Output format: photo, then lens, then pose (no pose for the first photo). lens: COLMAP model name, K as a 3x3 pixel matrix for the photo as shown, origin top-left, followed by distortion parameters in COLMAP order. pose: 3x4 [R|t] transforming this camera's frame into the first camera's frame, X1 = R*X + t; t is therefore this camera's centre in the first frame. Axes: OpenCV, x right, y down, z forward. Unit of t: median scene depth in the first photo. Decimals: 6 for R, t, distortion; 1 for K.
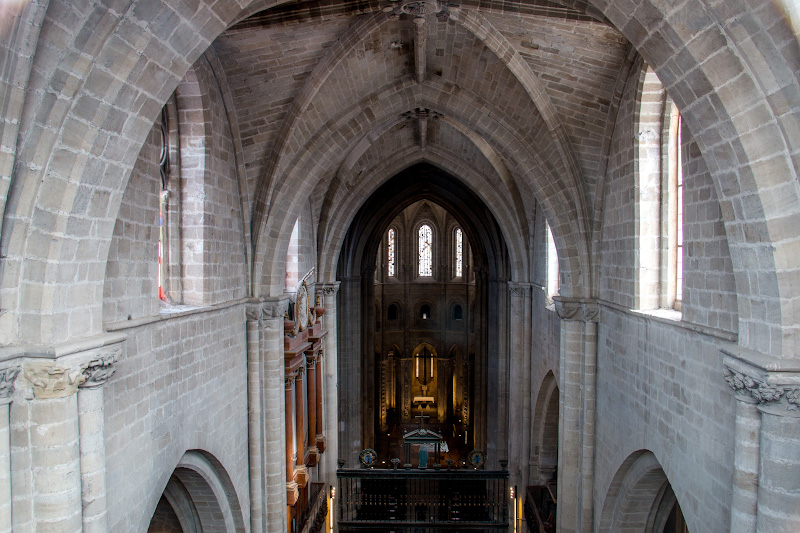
lens RADIAL K [[667.6, 0, 400.0], [0, 667.6, 266.5], [0, 0, 1]] dist [-0.130040, 0.004968]
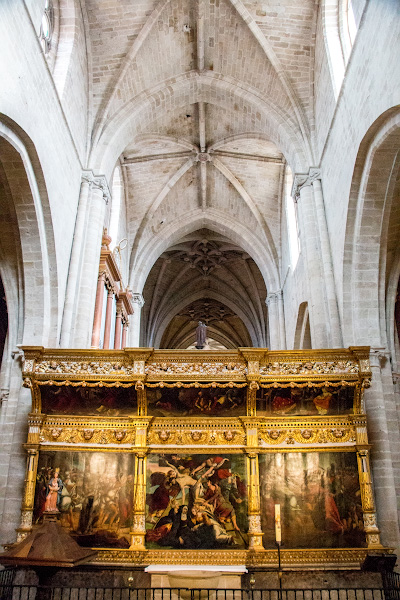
lens RADIAL K [[486.8, 0, 200.0], [0, 486.8, 300.0], [0, 0, 1]] dist [-0.166779, 0.146998]
pose [[0.999797, 0.011771, 0.016343, 0.015976], [-0.003521, 0.901088, -0.433623, 0.776096], [-0.019831, 0.433477, 0.900946, 0.160149]]
